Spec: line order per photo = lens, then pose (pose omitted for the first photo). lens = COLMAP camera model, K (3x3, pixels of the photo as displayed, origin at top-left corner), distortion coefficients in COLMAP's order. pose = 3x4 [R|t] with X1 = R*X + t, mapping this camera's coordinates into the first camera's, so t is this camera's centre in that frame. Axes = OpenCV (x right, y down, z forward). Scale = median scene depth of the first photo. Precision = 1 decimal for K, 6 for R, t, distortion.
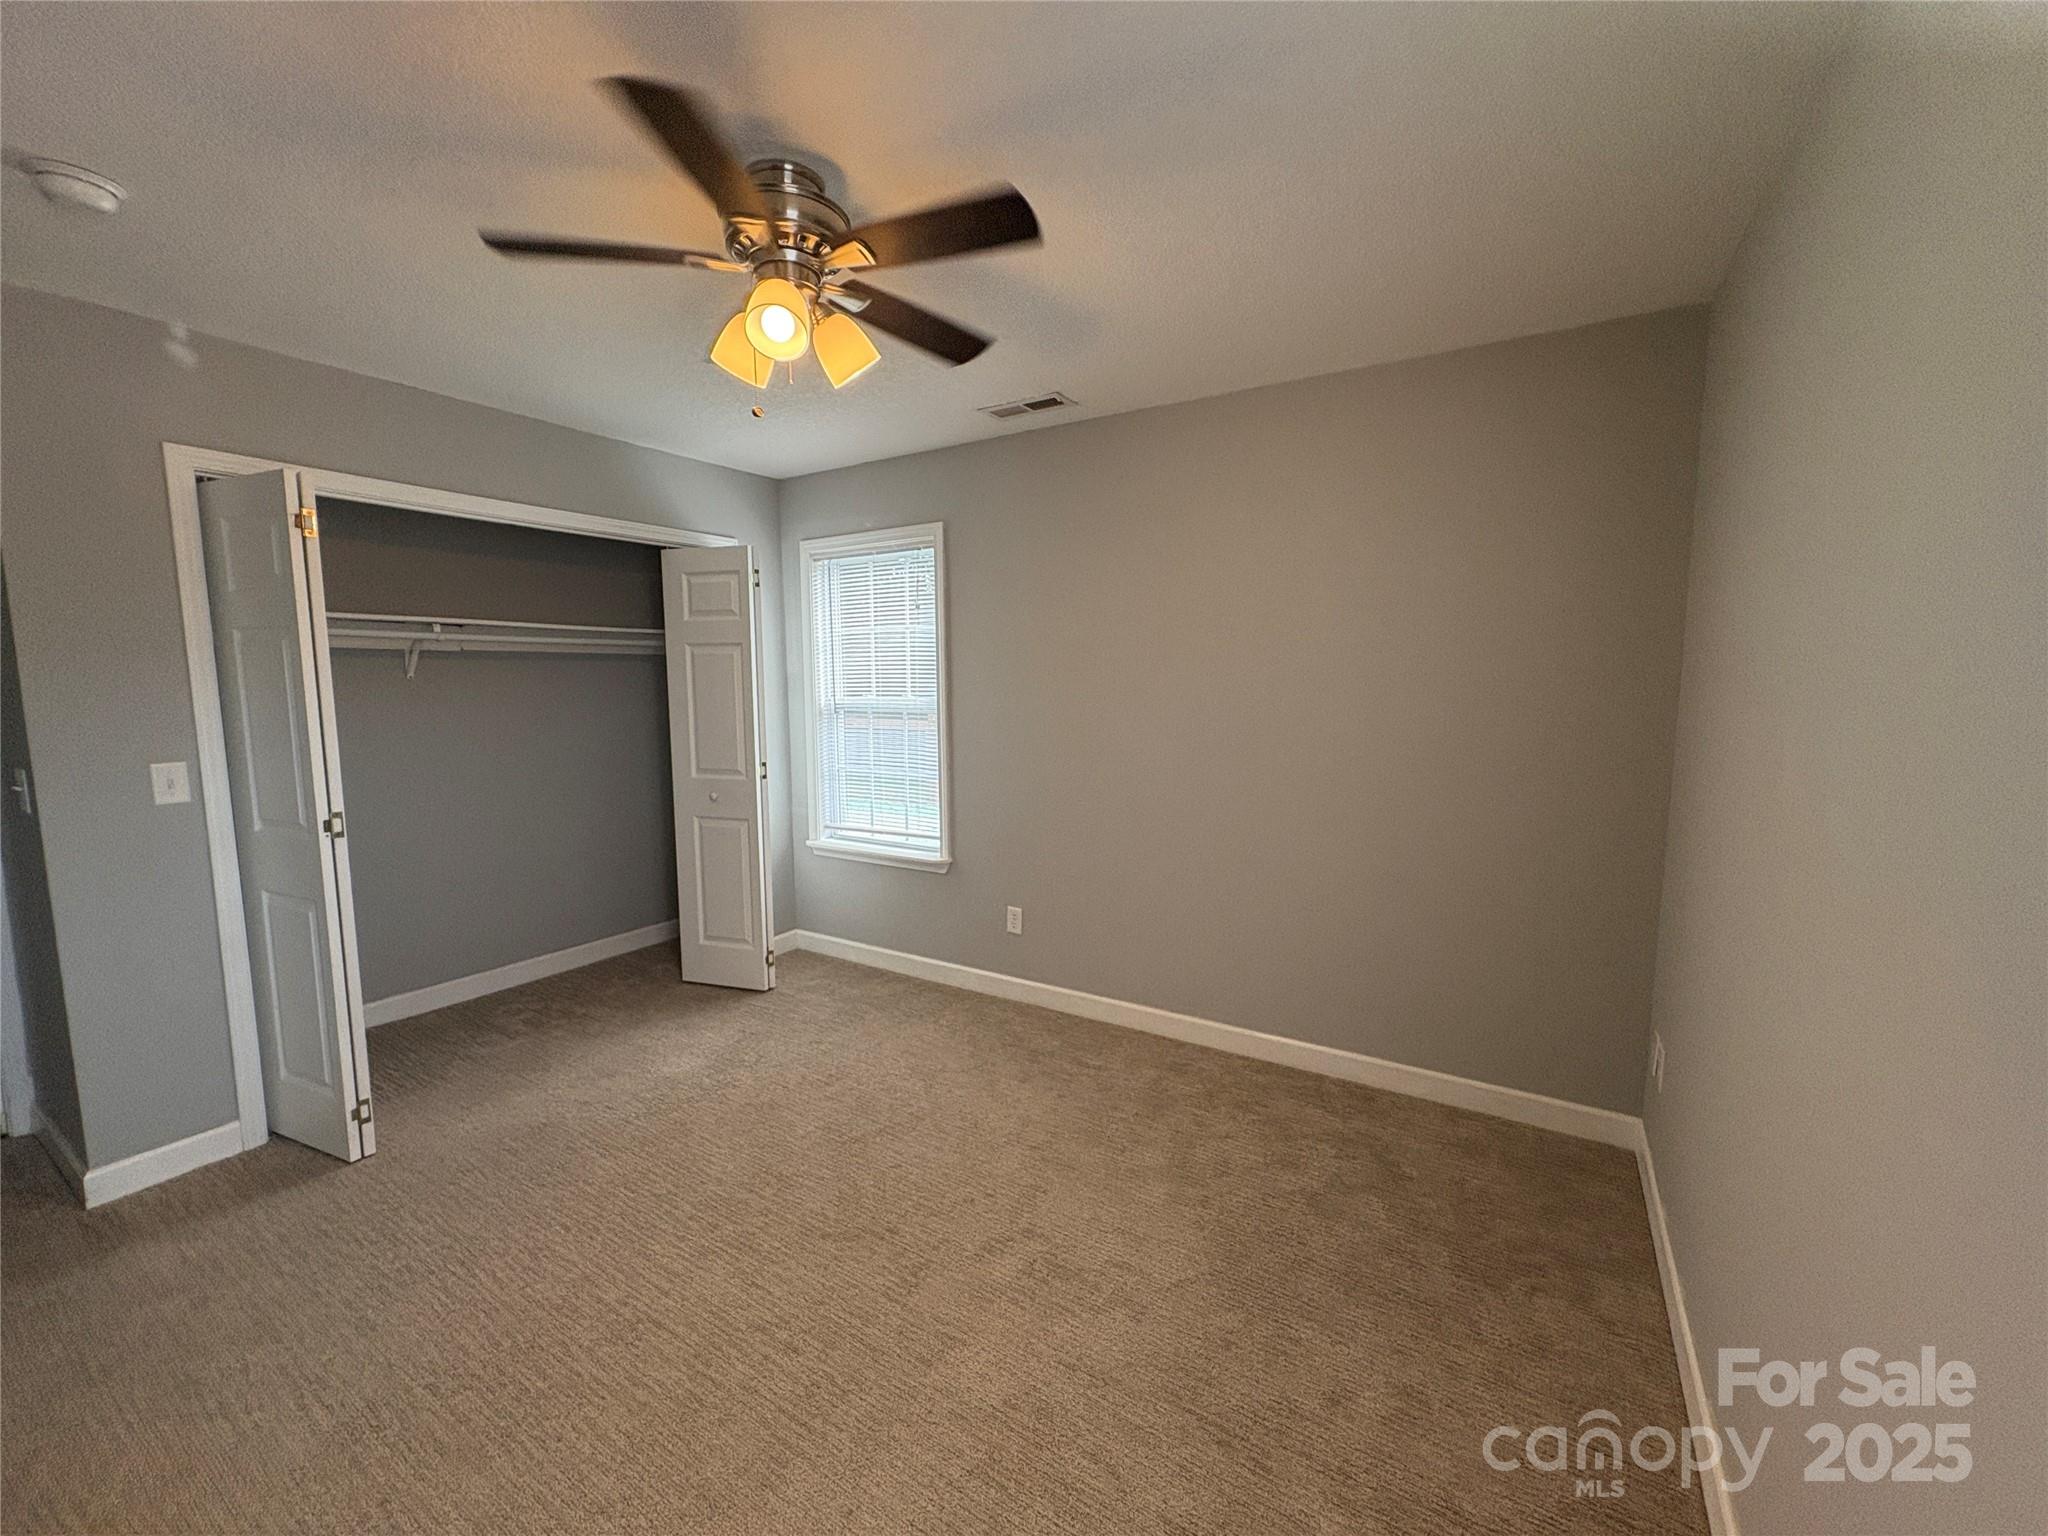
lens RADIAL K [[823.0, 0, 1021.2], [0, 823.0, 761.3], [0, 0, 1]] dist [0.002843, -0.000785]
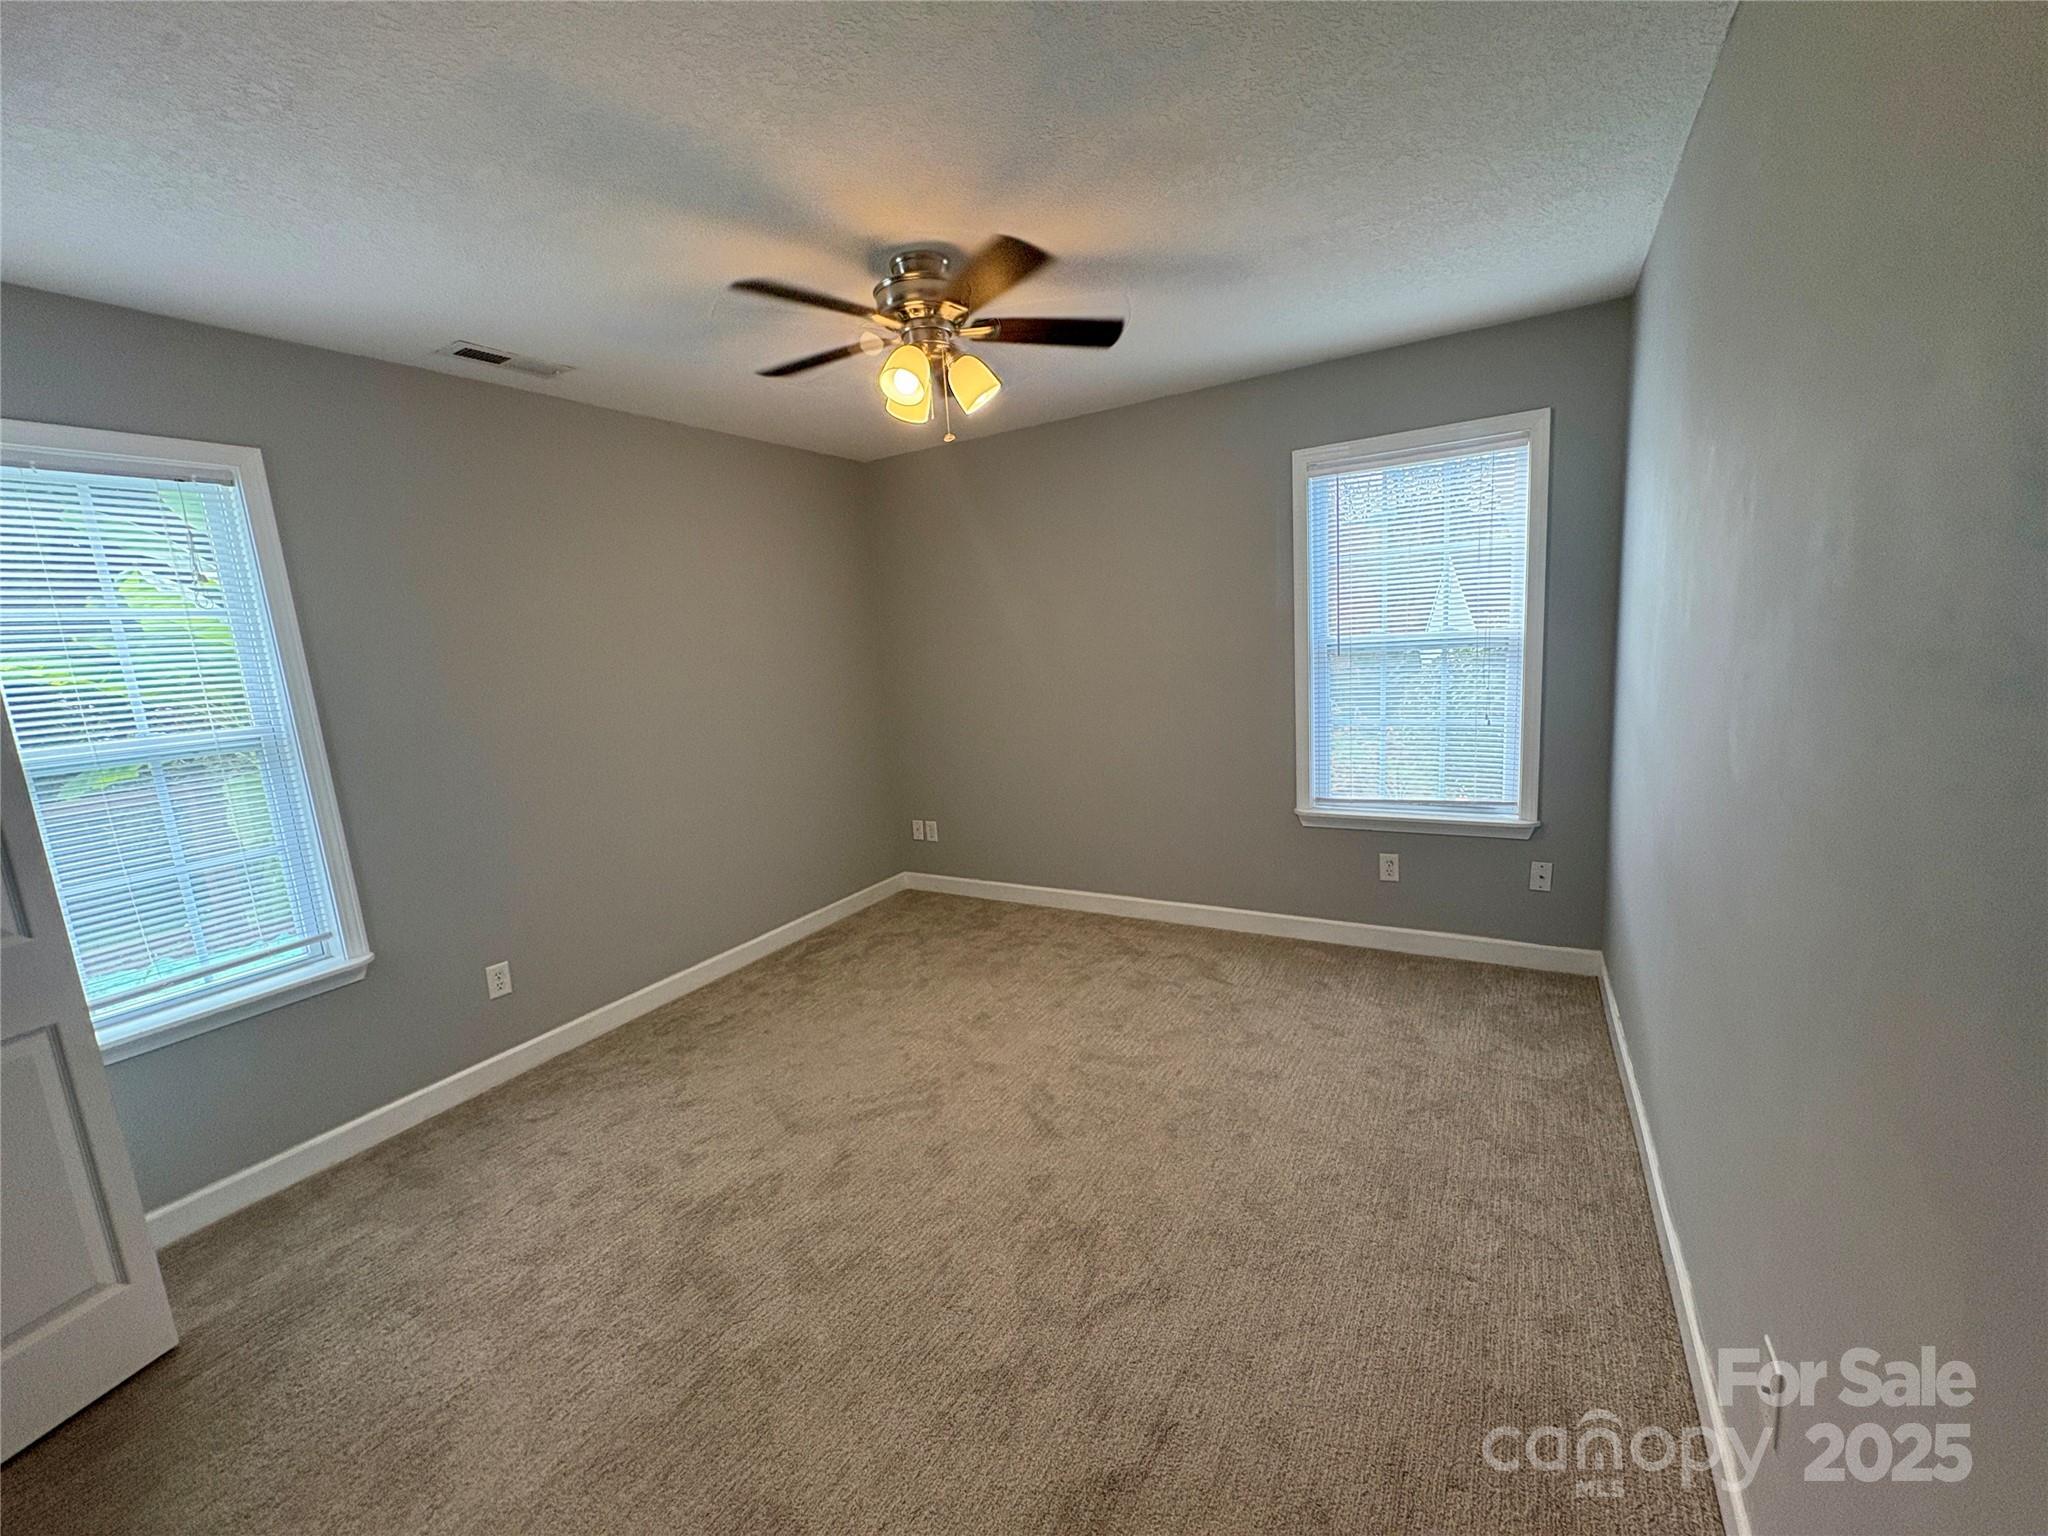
lens RADIAL K [[823.0, 0, 1022.0], [0, 823.0, 771.6], [0, 0, 1]] dist [0.002843, -0.000785]
pose [[-0.031546, -0.157783, 0.986970, -0.898447], [0.171211, 0.972013, 0.160864, -0.054965], [-0.984729, 0.174054, -0.003649, 0.525694]]
